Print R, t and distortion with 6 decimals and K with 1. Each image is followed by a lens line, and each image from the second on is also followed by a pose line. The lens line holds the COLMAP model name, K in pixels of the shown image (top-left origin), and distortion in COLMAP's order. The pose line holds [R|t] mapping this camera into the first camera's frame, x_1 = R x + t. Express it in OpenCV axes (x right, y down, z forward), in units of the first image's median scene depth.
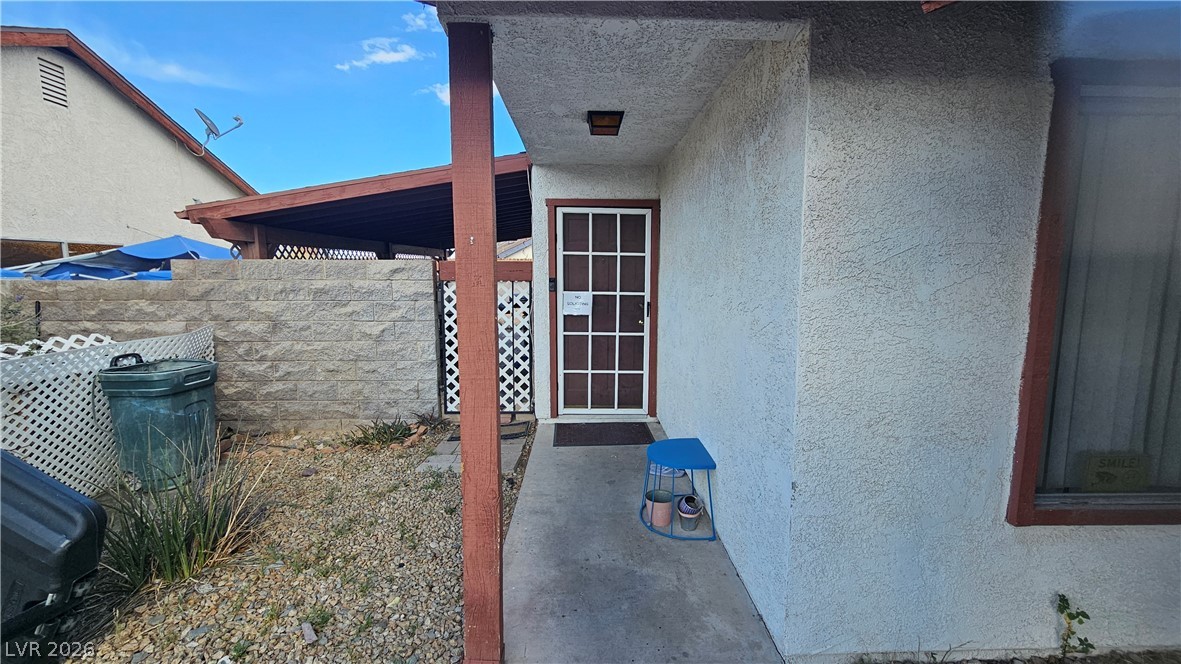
lens RADIAL K [[487.7, 0, 592.7], [0, 487.7, 327.3], [0, 0, 1]] dist [-0.000361, 0.000218]
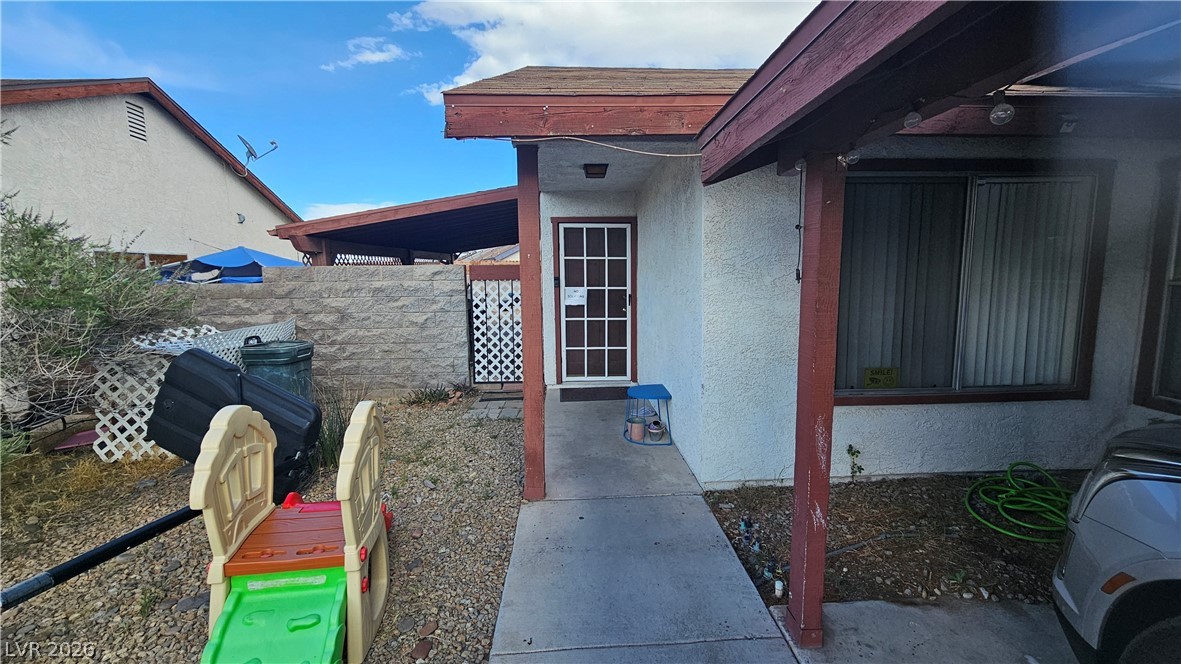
lens RADIAL K [[481.9, 0, 592.0], [0, 481.9, 327.4], [0, 0, 1]] dist [0.001982, -0.000054]
pose [[0.999673, -0.016390, 0.019617, -0.014119], [0.016356, 0.999864, 0.001865, 0.032943], [-0.019645, -0.001544, 0.999806, -0.294046]]
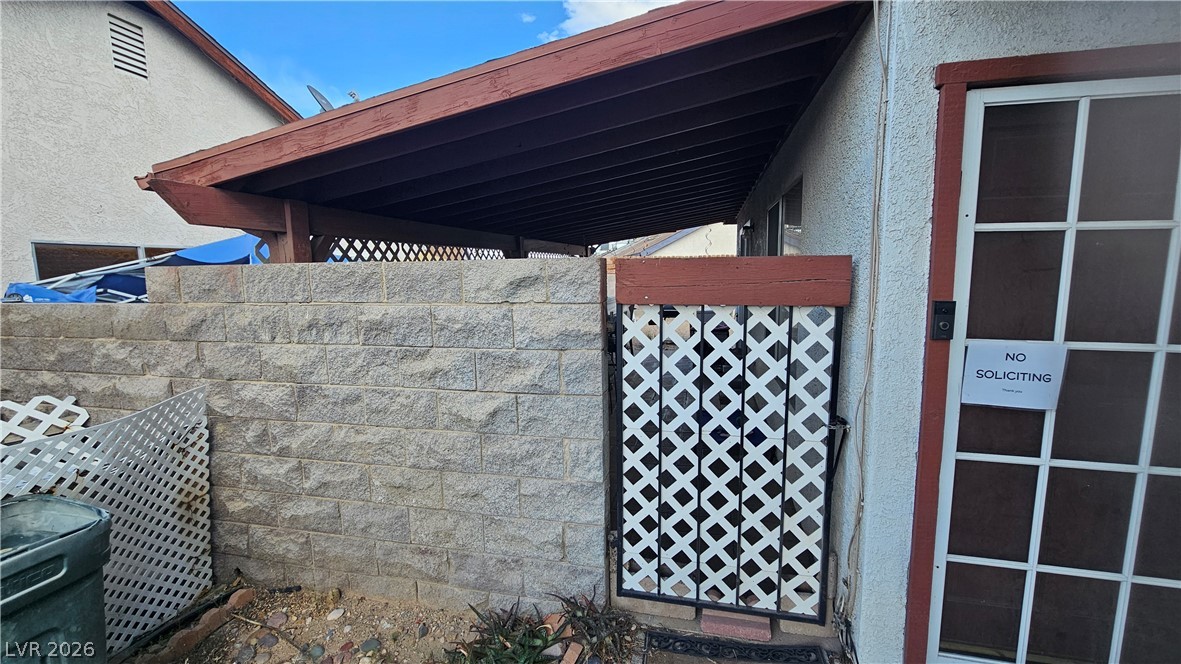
lens RADIAL K [[488.4, 0, 587.9], [0, 488.4, 326.9], [0, 0, 1]] dist [-0.000707, -0.000442]
pose [[0.964338, 0.014797, -0.264260, -0.224335], [-0.014138, 0.999890, 0.004392, -0.078141], [0.264296, -0.000499, 0.964442, 0.580833]]
